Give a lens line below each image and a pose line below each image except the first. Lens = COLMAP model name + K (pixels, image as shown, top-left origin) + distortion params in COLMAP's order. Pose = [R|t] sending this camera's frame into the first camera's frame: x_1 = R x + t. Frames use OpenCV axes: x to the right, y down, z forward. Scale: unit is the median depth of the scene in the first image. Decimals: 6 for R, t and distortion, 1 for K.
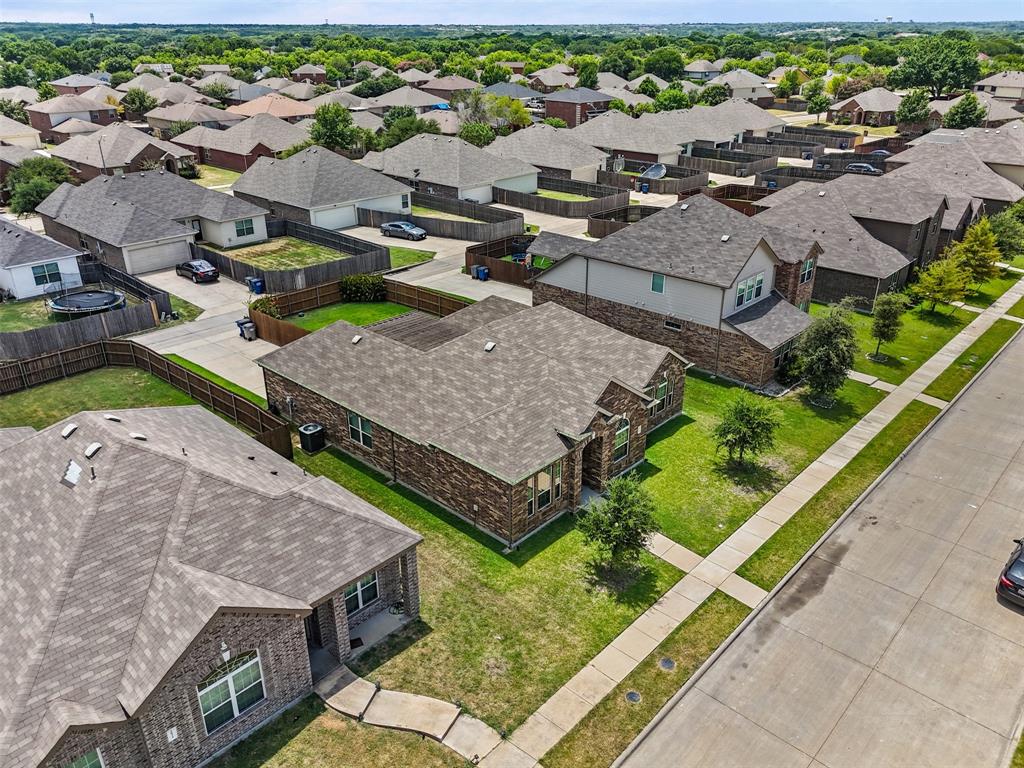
lens RADIAL K [[771.5, 0, 514.0], [0, 771.5, 356.7], [0, 0, 1]] dist [0.046433, -0.005338]
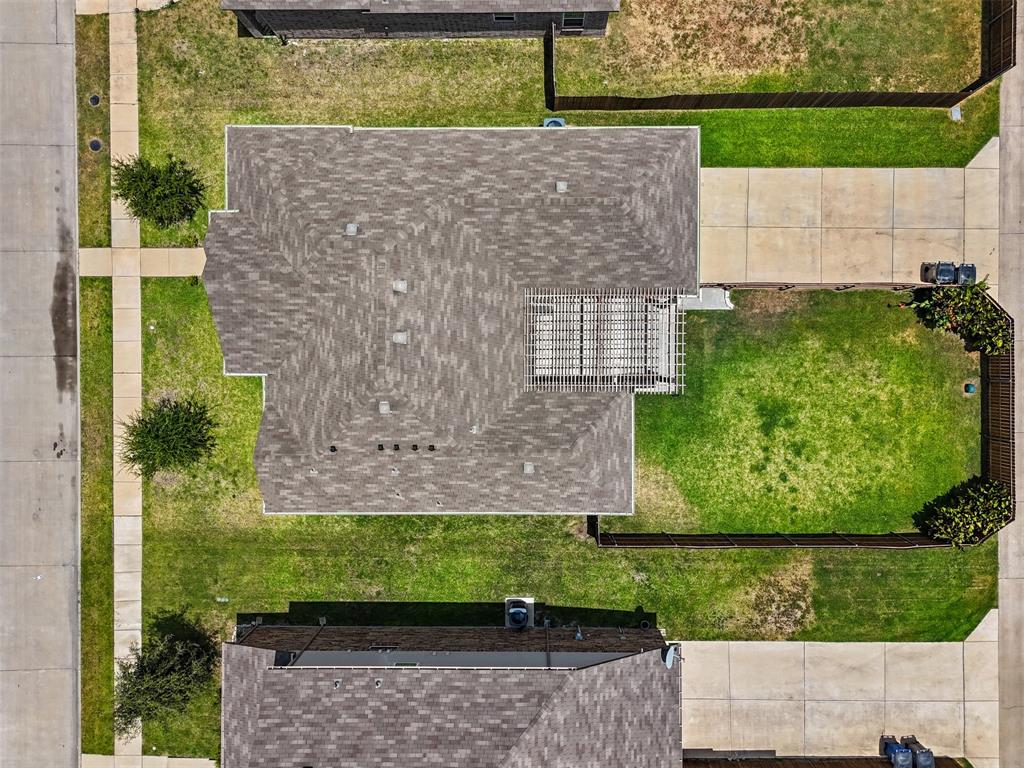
lens RADIAL K [[771.5, 0, 514.0], [0, 771.5, 356.7], [0, 0, 1]] dist [0.046433, -0.005338]
pose [[-0.733749, 0.679298, 0.012905, -0.085105], [-0.251127, -0.288809, 0.923864, -0.964490], [0.631306, 0.674643, 0.382503, 1.017027]]
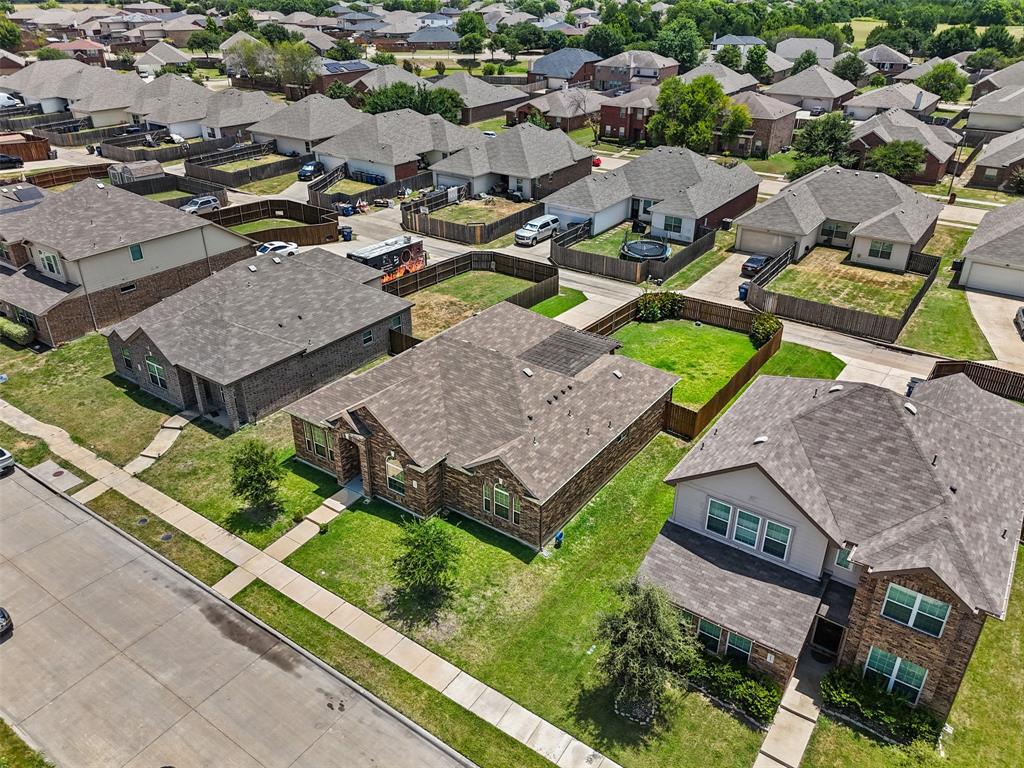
lens RADIAL K [[771.5, 0, 514.0], [0, 771.5, 356.7], [0, 0, 1]] dist [0.046433, -0.005338]
pose [[0.131569, 0.436847, -0.889862, 1.215960], [-0.385905, 0.849425, 0.359938, -0.561079], [0.913109, 0.296045, 0.280339, 0.930228]]
